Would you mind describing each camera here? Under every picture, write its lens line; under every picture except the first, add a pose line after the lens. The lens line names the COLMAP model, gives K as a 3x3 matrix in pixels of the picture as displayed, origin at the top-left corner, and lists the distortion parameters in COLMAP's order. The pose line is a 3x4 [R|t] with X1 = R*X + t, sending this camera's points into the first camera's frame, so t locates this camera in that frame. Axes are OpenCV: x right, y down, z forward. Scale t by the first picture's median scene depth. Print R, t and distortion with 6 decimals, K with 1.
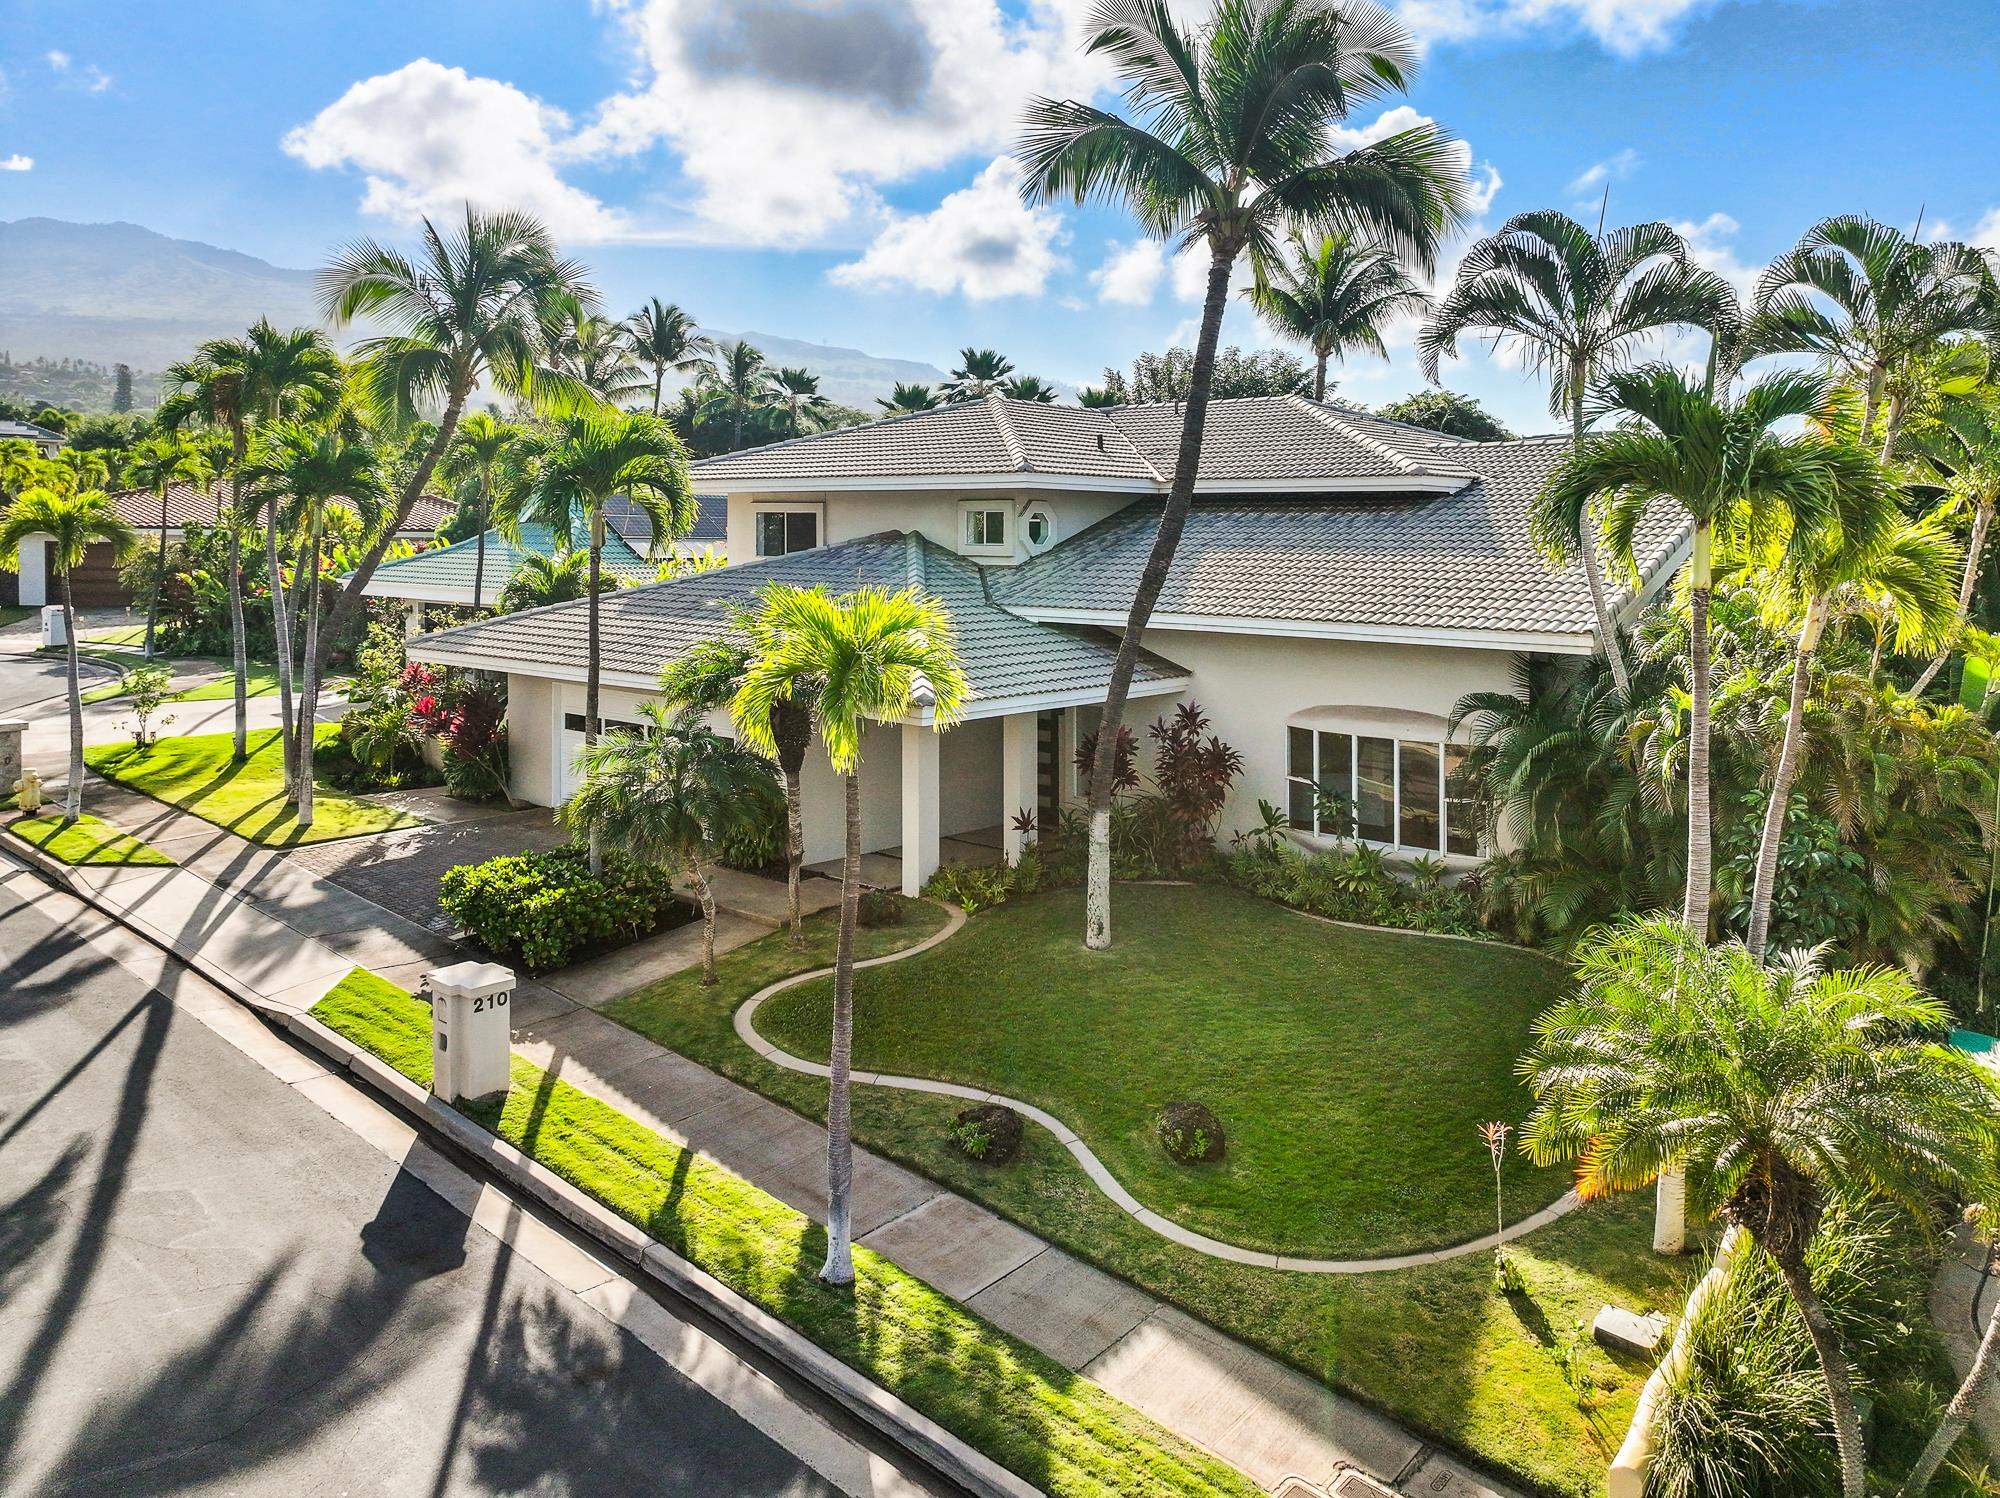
lens RADIAL K [[1354.8, 0, 954.6], [0, 1354.8, 576.6], [0, 0, 1]] dist [0.002944, 0.014696]
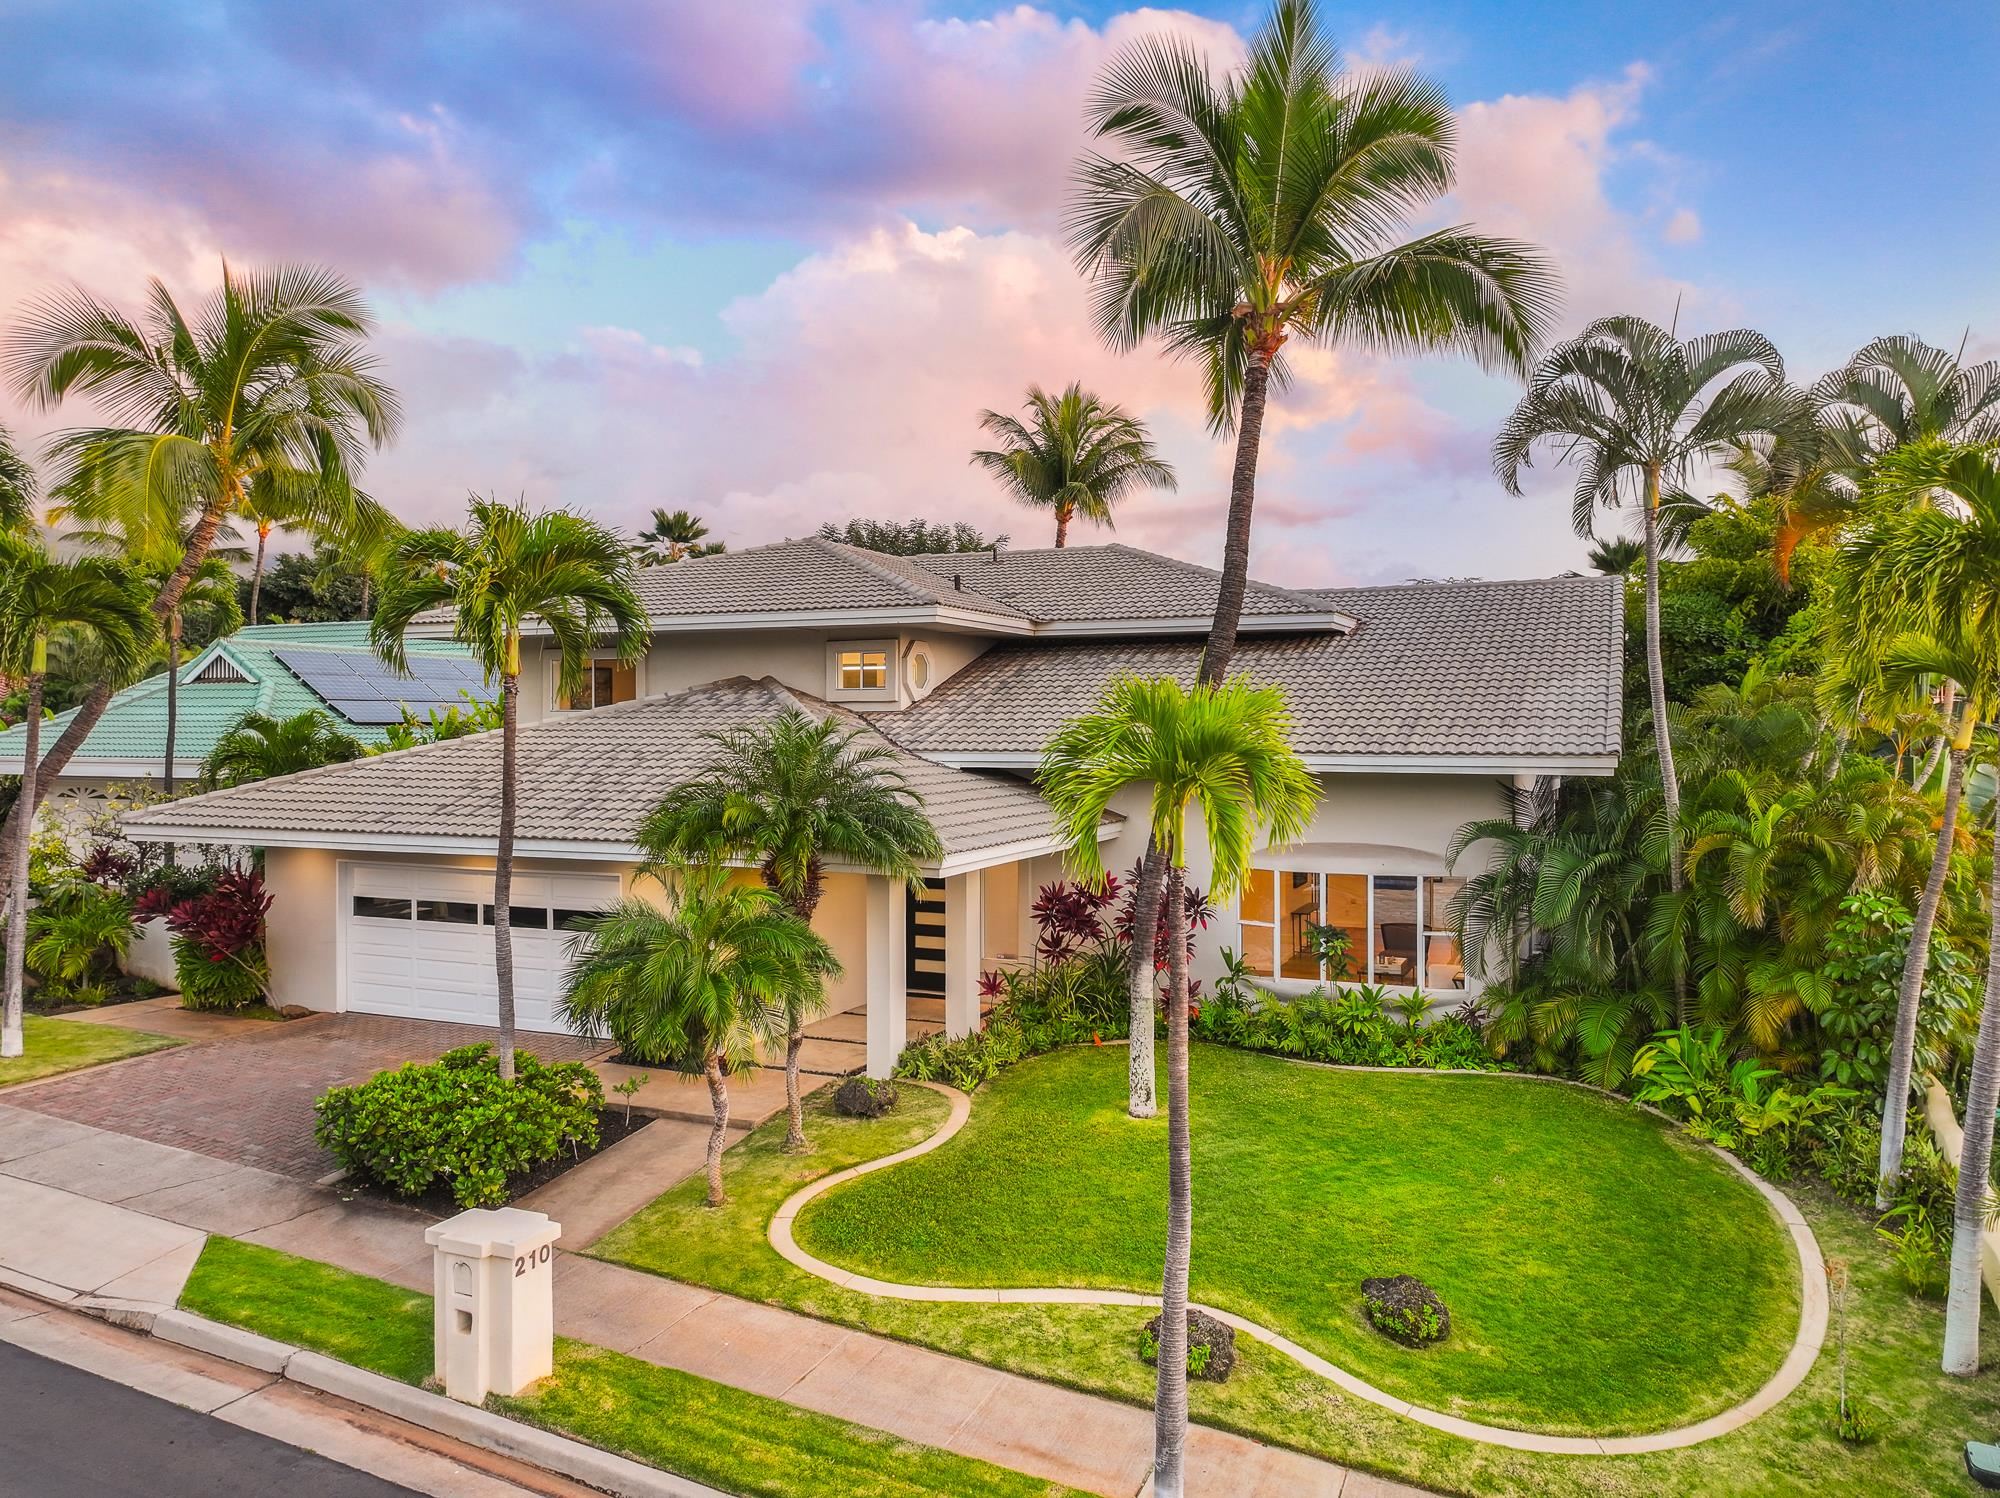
lens RADIAL K [[1354.8, 0, 996.8], [0, 1354.8, 743.7], [0, 0, 1]] dist [0.002944, 0.014696]
pose [[0.959429, -0.015675, 0.281516, -0.217123], [0.017600, 0.999836, -0.004309, 0.027402], [-0.281402, 0.009089, 0.959547, 0.151326]]
